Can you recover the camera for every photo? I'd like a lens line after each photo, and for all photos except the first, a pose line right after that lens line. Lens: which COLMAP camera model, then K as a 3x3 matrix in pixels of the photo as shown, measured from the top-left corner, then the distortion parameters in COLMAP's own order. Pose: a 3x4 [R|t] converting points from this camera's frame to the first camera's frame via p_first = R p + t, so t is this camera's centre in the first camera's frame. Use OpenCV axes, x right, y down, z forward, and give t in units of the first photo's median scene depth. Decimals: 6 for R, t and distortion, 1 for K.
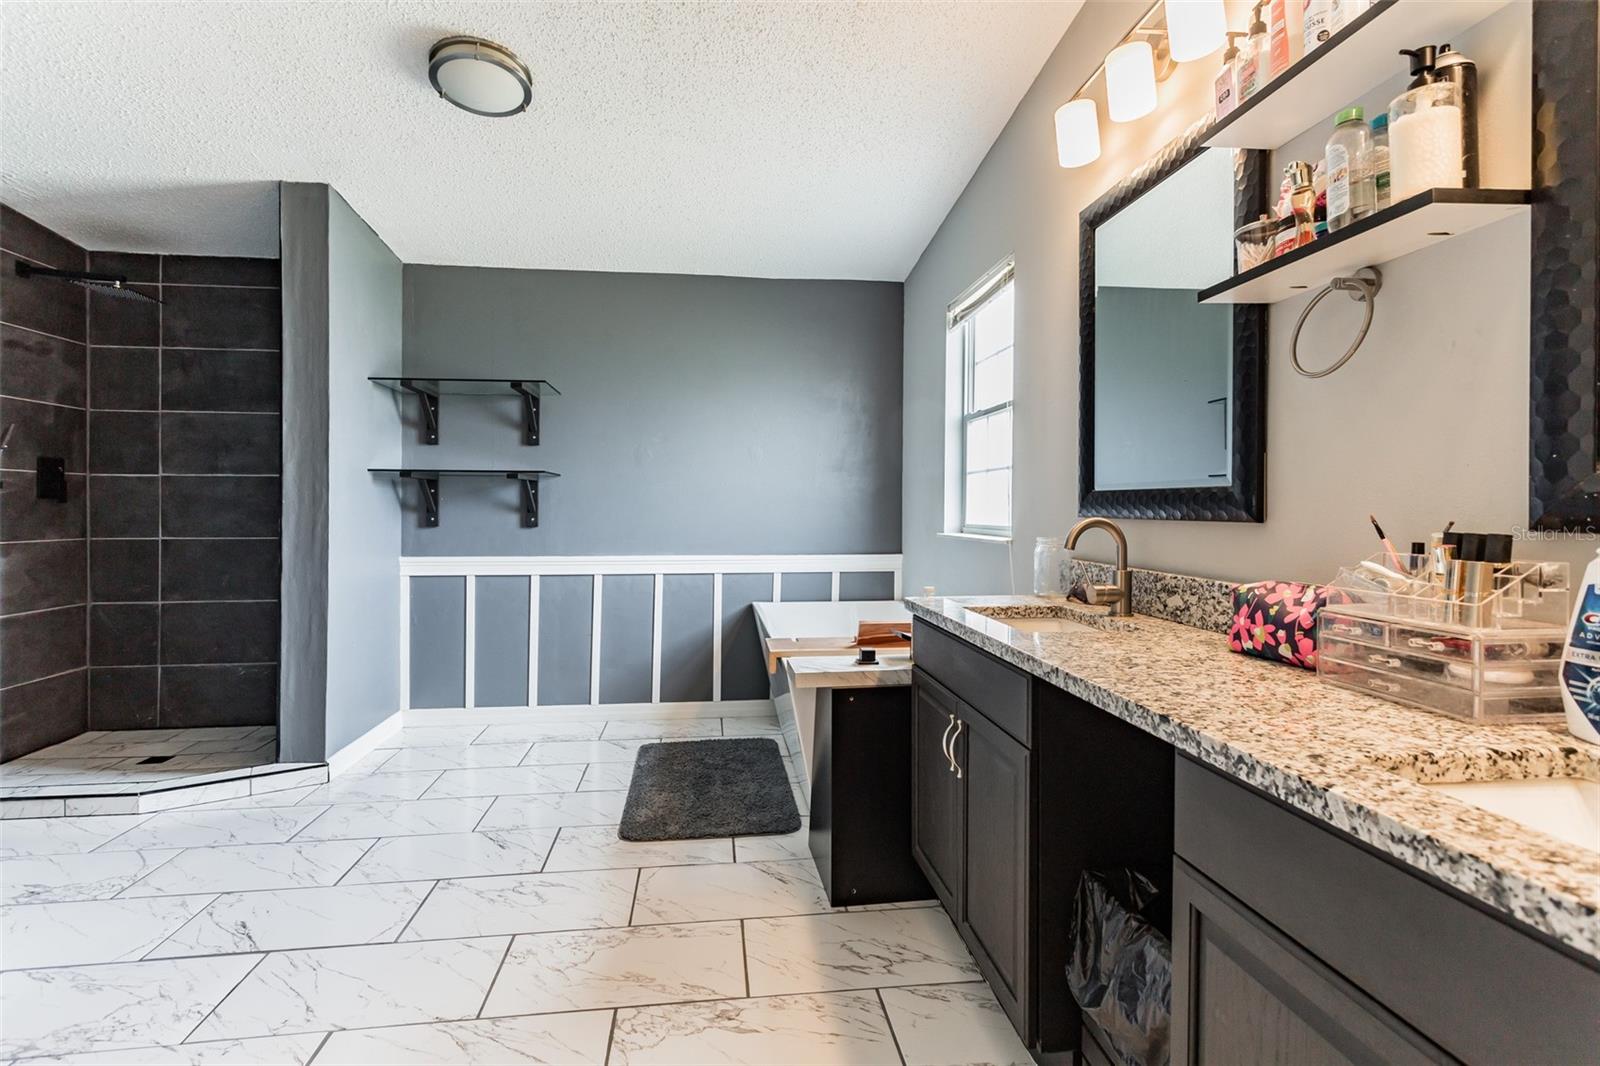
lens RADIAL K [[764.5, 0, 803.7], [0, 764.5, 503.5], [0, 0, 1]] dist [0.001285, -0.000759]
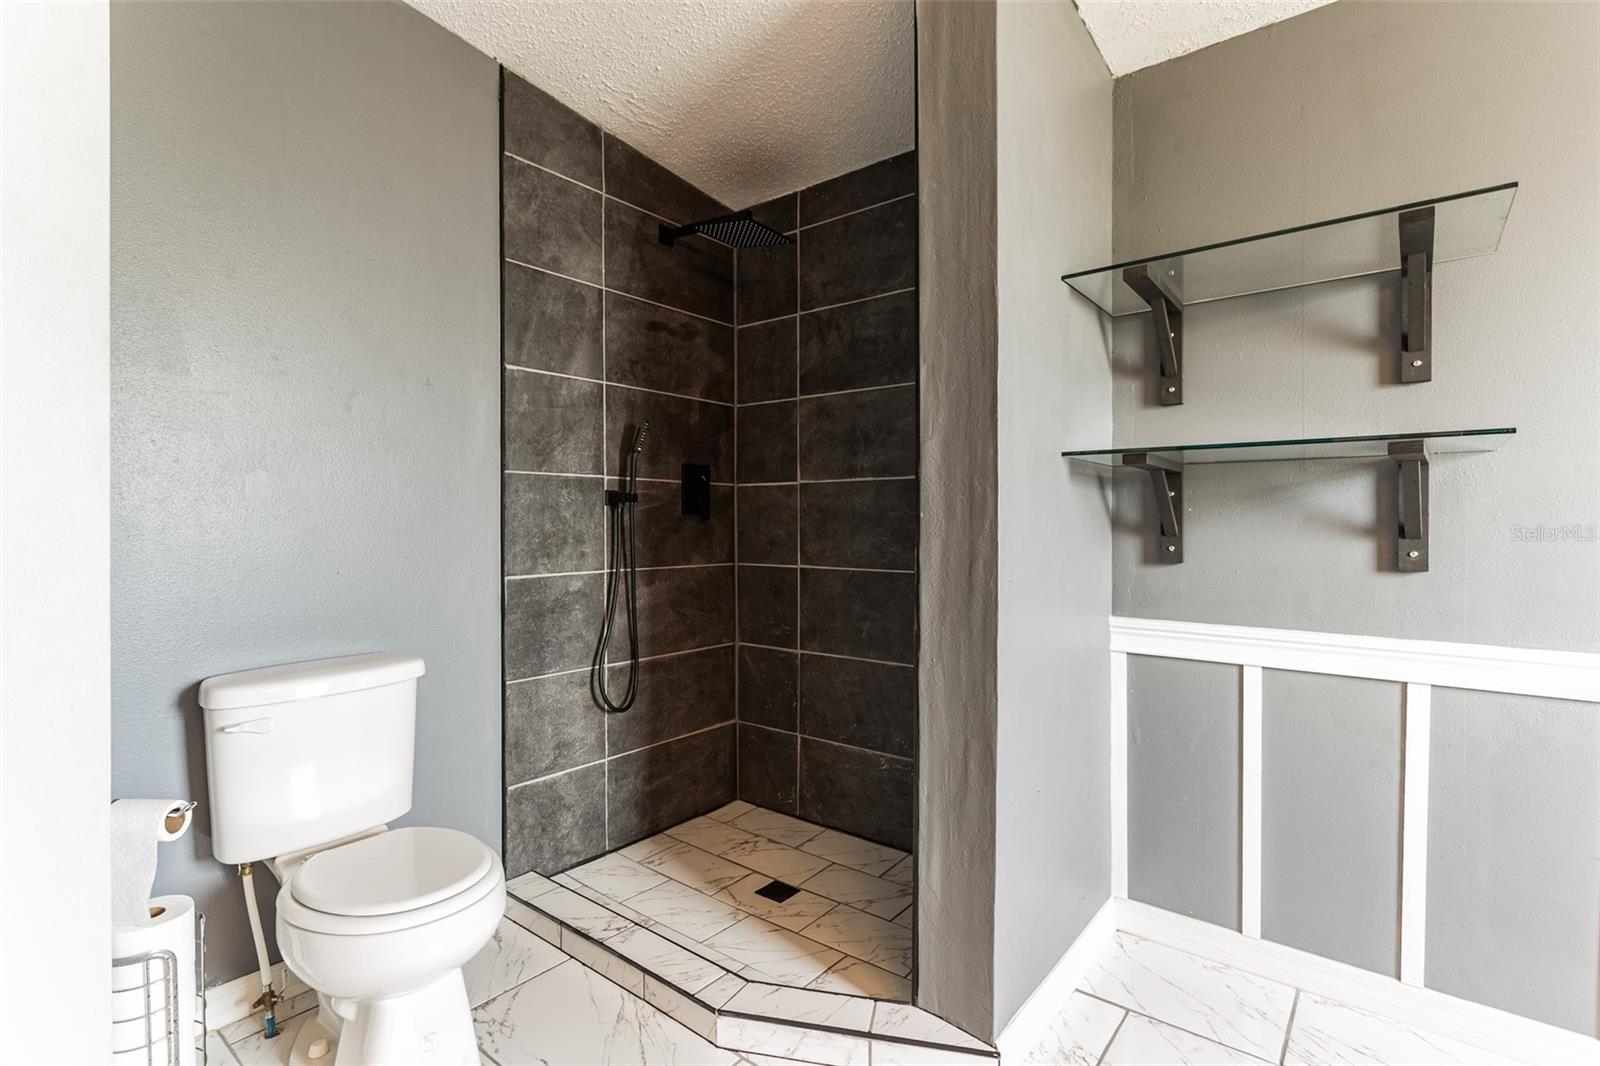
lens RADIAL K [[761.8, 0, 796.7], [0, 761.8, 523.5], [0, 0, 1]] dist [0.001309, 0.000351]
pose [[0.693017, -0.000505, -0.720921, -0.300959], [0.004412, 0.999984, 0.003542, 0.000491], [0.720908, -0.005635, 0.693008, 0.477941]]
